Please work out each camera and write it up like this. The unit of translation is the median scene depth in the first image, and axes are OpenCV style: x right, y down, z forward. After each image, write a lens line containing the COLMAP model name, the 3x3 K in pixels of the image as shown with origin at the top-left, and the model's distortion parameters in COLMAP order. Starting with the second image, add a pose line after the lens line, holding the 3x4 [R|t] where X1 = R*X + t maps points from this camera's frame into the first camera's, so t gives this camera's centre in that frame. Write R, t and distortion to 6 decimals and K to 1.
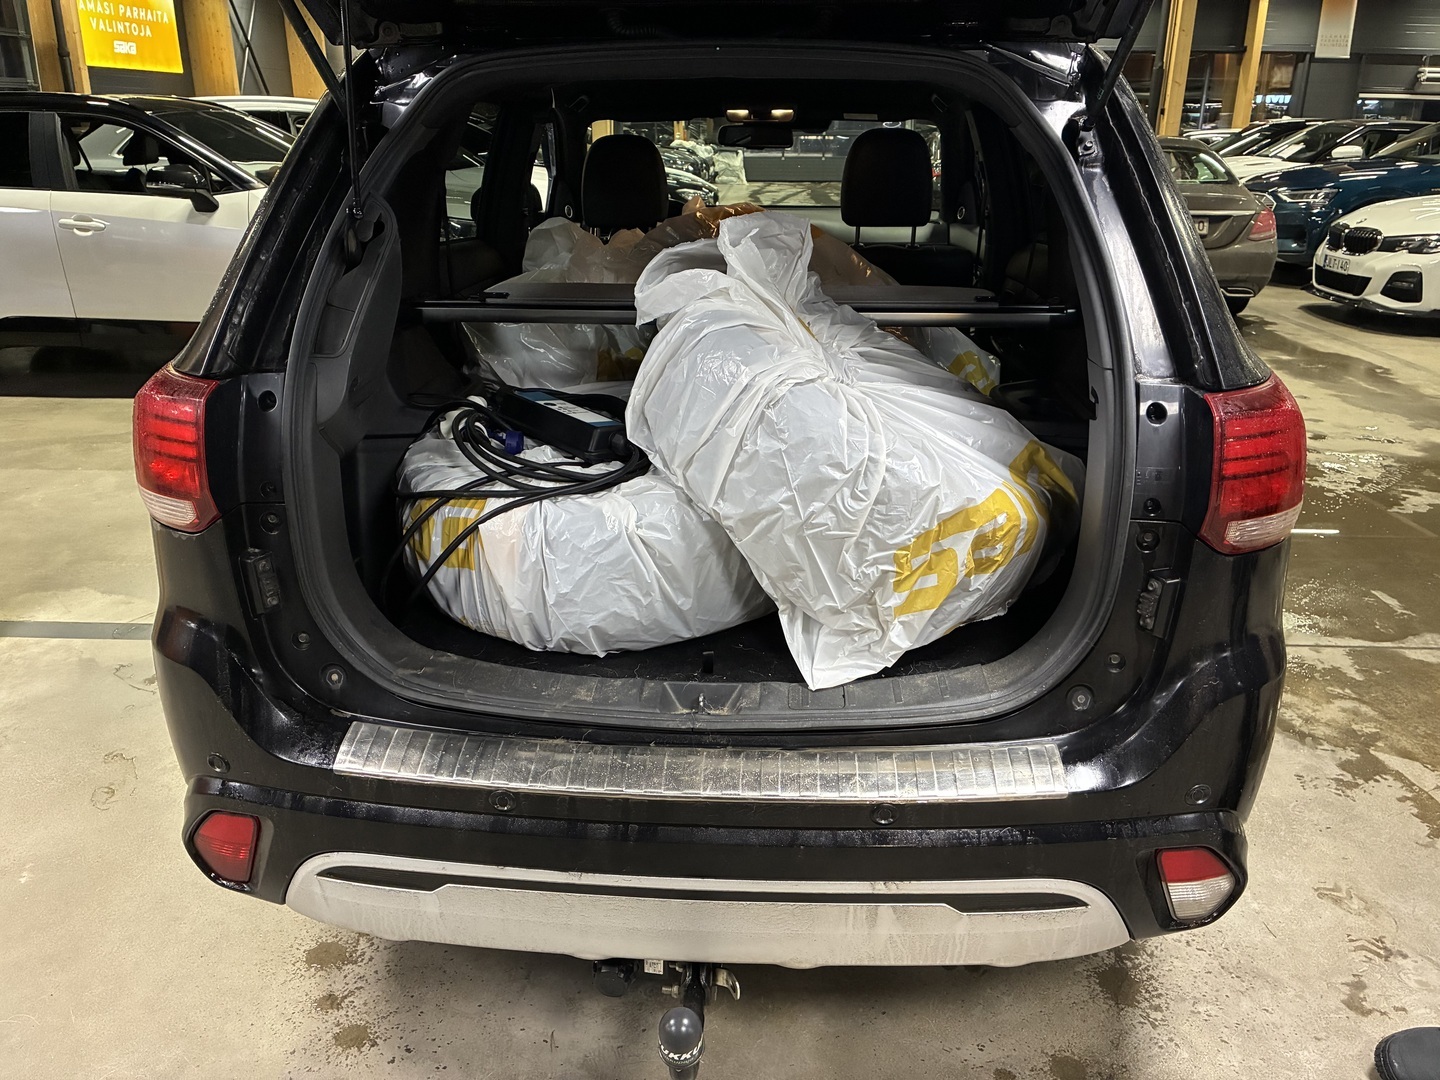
lens RADIAL K [[1103.9, 0, 714.8], [0, 1103.9, 543.2], [0, 0, 1]] dist [0.003375, -0.009455]
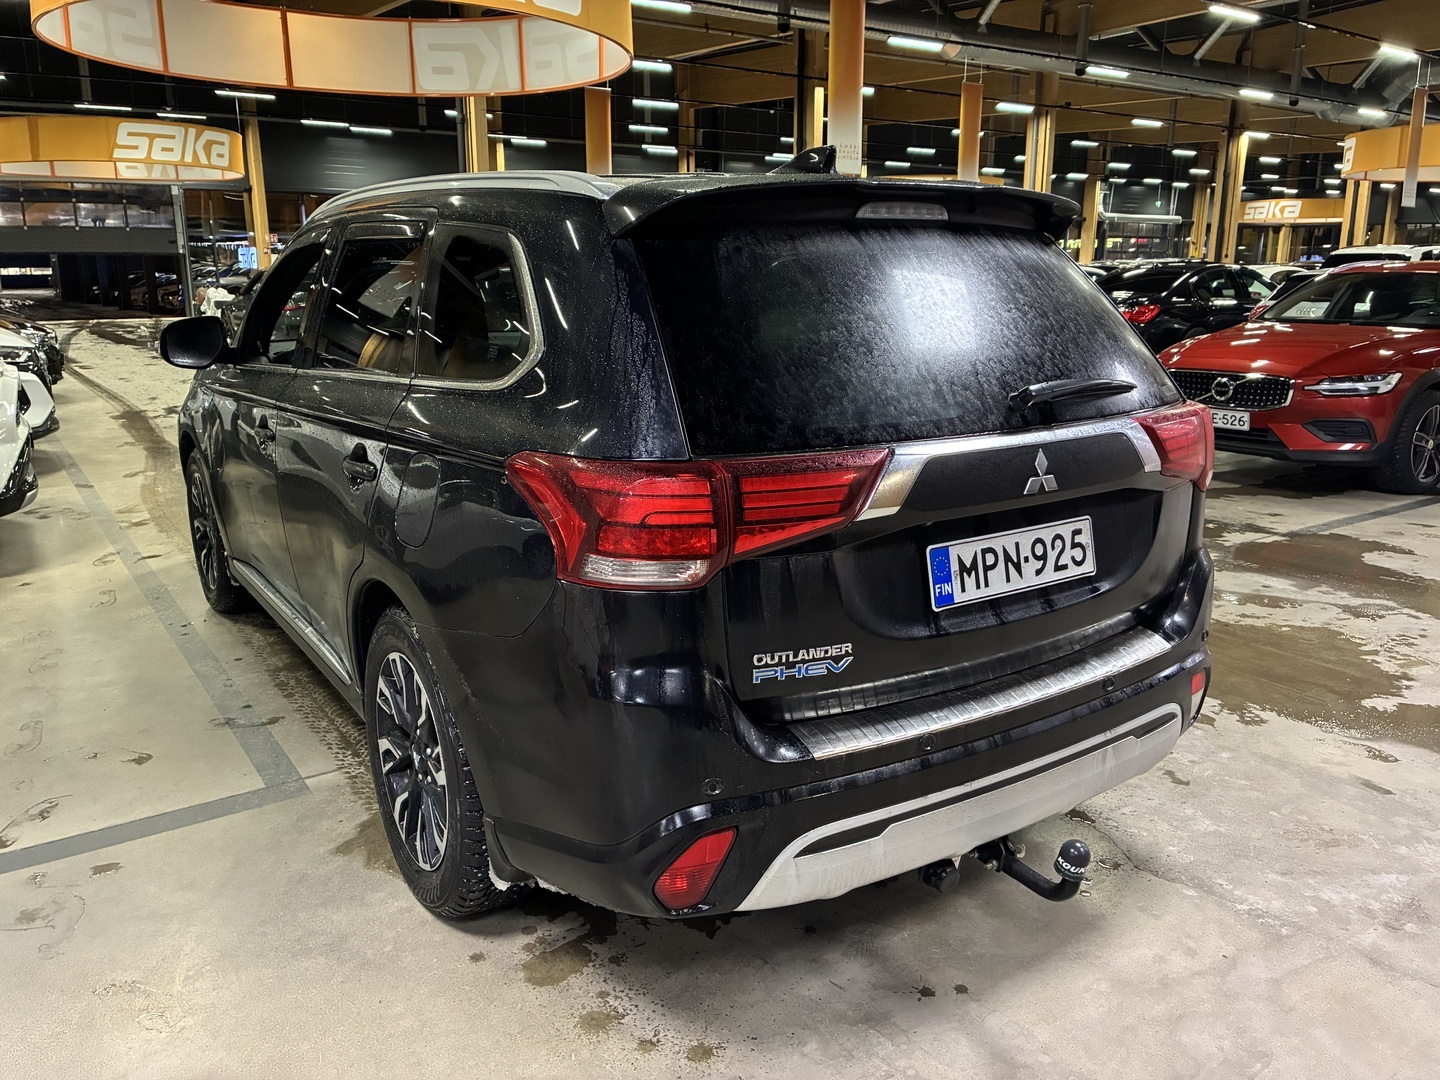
lens RADIAL K [[1103.9, 0, 716.4], [0, 1103.9, 533.9], [0, 0, 1]] dist [0.003375, -0.009455]
pose [[0.791352, -0.140624, 0.594968, -0.952449], [0.210815, 0.976264, -0.049654, -0.001748], [-0.573864, 0.164722, 0.802214, 0.022004]]
